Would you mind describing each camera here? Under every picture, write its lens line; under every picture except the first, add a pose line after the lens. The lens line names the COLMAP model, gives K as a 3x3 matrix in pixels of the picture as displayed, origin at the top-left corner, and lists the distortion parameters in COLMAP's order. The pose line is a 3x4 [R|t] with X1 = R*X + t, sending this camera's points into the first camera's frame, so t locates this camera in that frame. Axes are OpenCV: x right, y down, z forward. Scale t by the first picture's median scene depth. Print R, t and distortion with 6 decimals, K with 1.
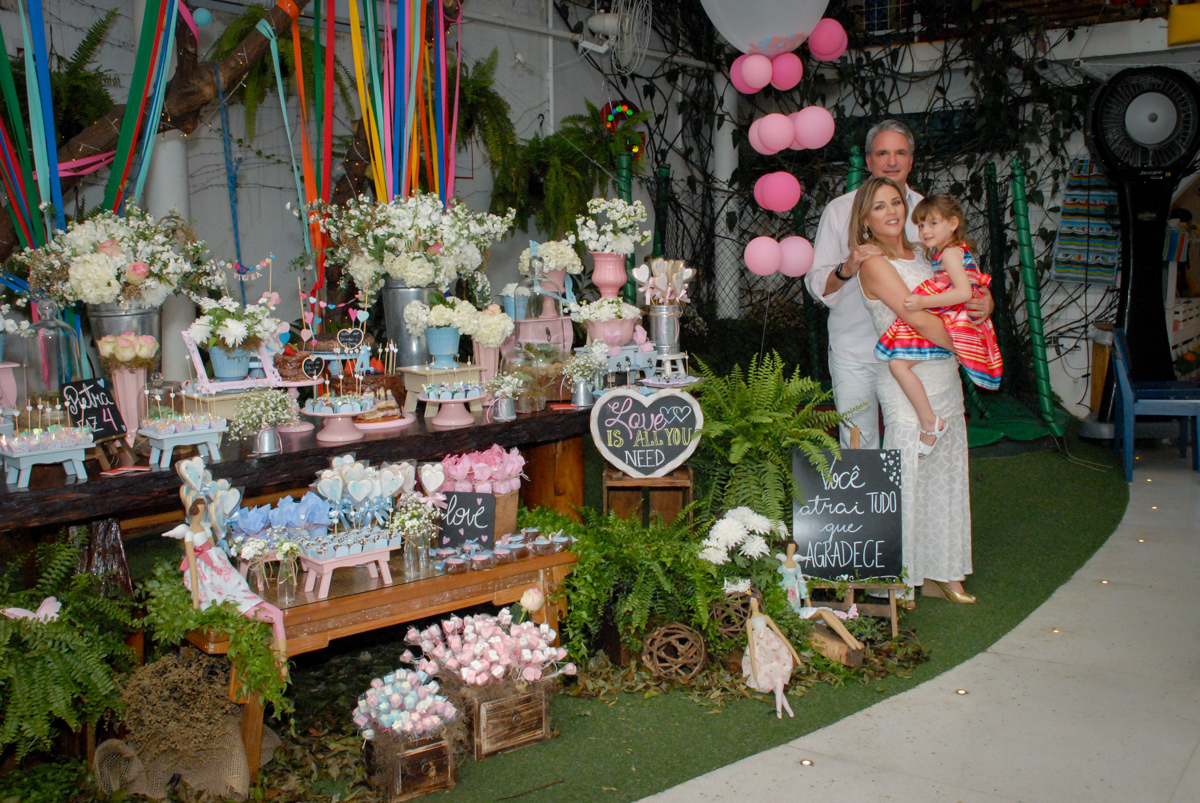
lens RADIAL K [[1362.4, 0, 588.9], [0, 1362.4, 405.2], [0, 0, 1]] dist [-0.057597, 0.375240]
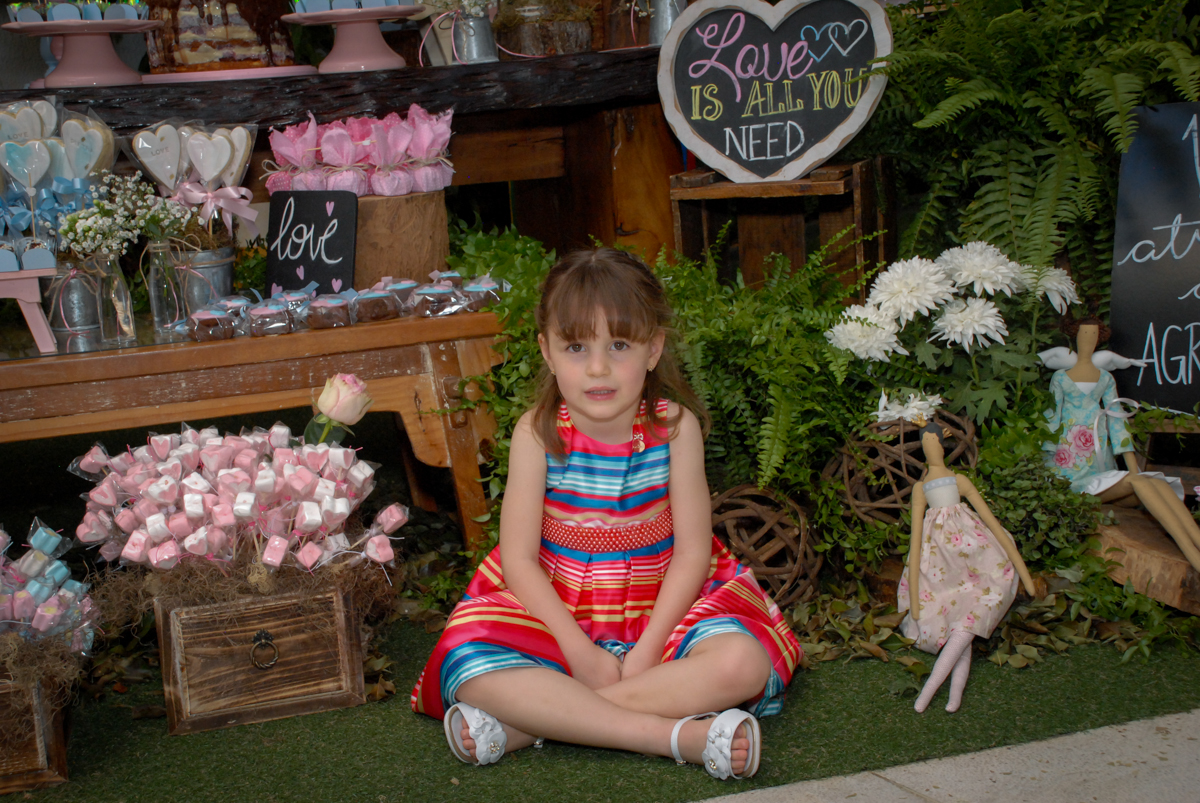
lens RADIAL K [[1667.6, 0, 600.0], [0, 1667.6, 447.4], [0, 0, 1]] dist [0.197260, 0.038828]
pose [[0.905526, 0.030607, -0.423185, 0.243428], [0.001788, 0.997111, 0.075941, 0.102250], [0.424287, -0.069523, 0.902855, 0.461262]]
